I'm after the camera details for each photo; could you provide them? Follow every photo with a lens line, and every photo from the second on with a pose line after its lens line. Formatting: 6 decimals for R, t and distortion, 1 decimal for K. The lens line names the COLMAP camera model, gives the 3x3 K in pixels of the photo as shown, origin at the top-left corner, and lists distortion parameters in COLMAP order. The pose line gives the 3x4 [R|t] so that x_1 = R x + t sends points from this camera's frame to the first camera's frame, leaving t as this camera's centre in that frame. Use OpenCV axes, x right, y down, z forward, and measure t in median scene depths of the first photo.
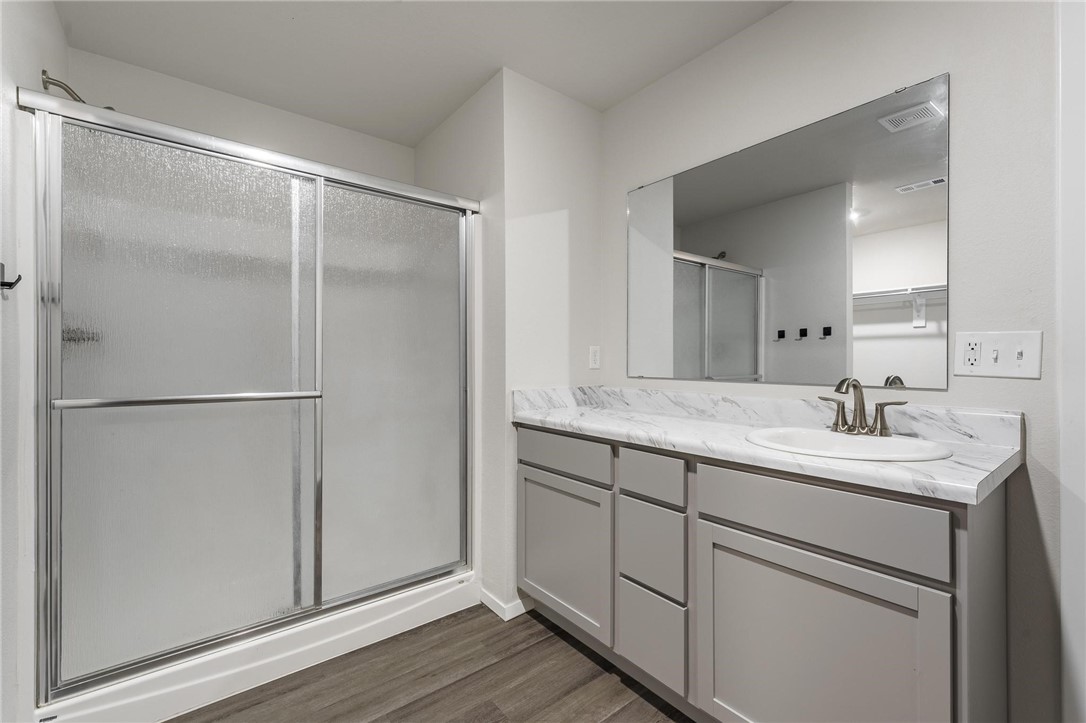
lens RADIAL K [[467.4, 0, 544.9], [0, 467.4, 356.7], [0, 0, 1]] dist [0.000997, 0.000003]
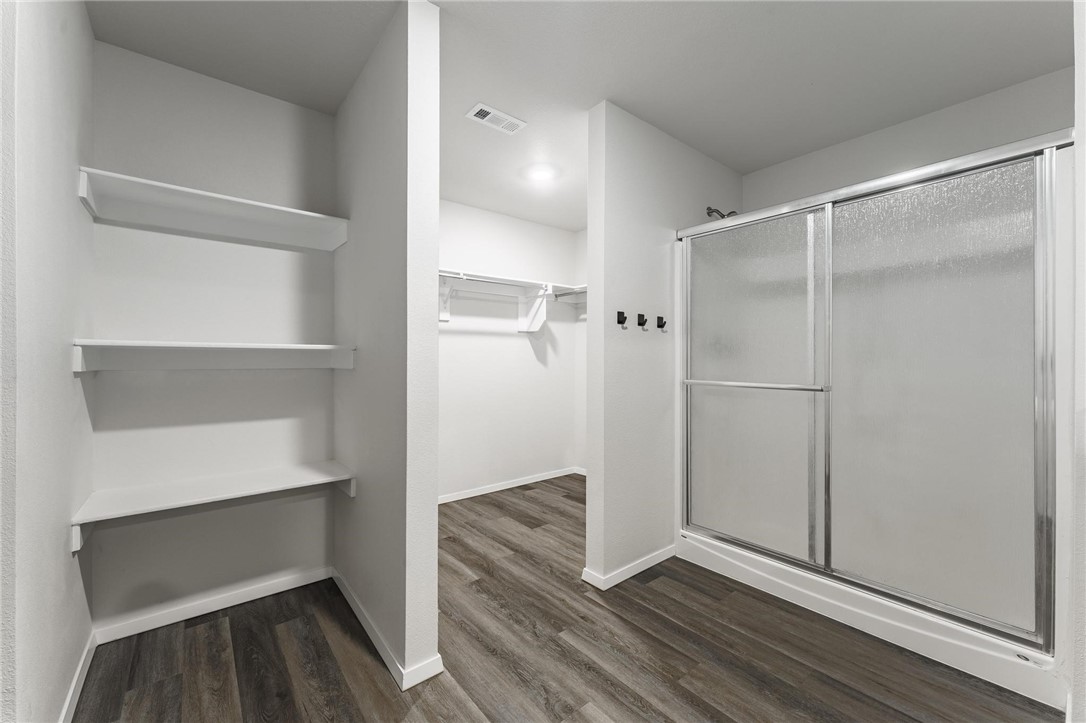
lens RADIAL K [[425.4, 0, 543.0], [0, 425.4, 361.5], [0, 0, 1]] dist [0.000031, 0.000091]
pose [[0.011269, -0.003975, -0.999929, 0.600963], [0.002929, 0.999988, -0.003942, 0.015094], [0.999932, -0.002885, 0.011280, 0.285132]]
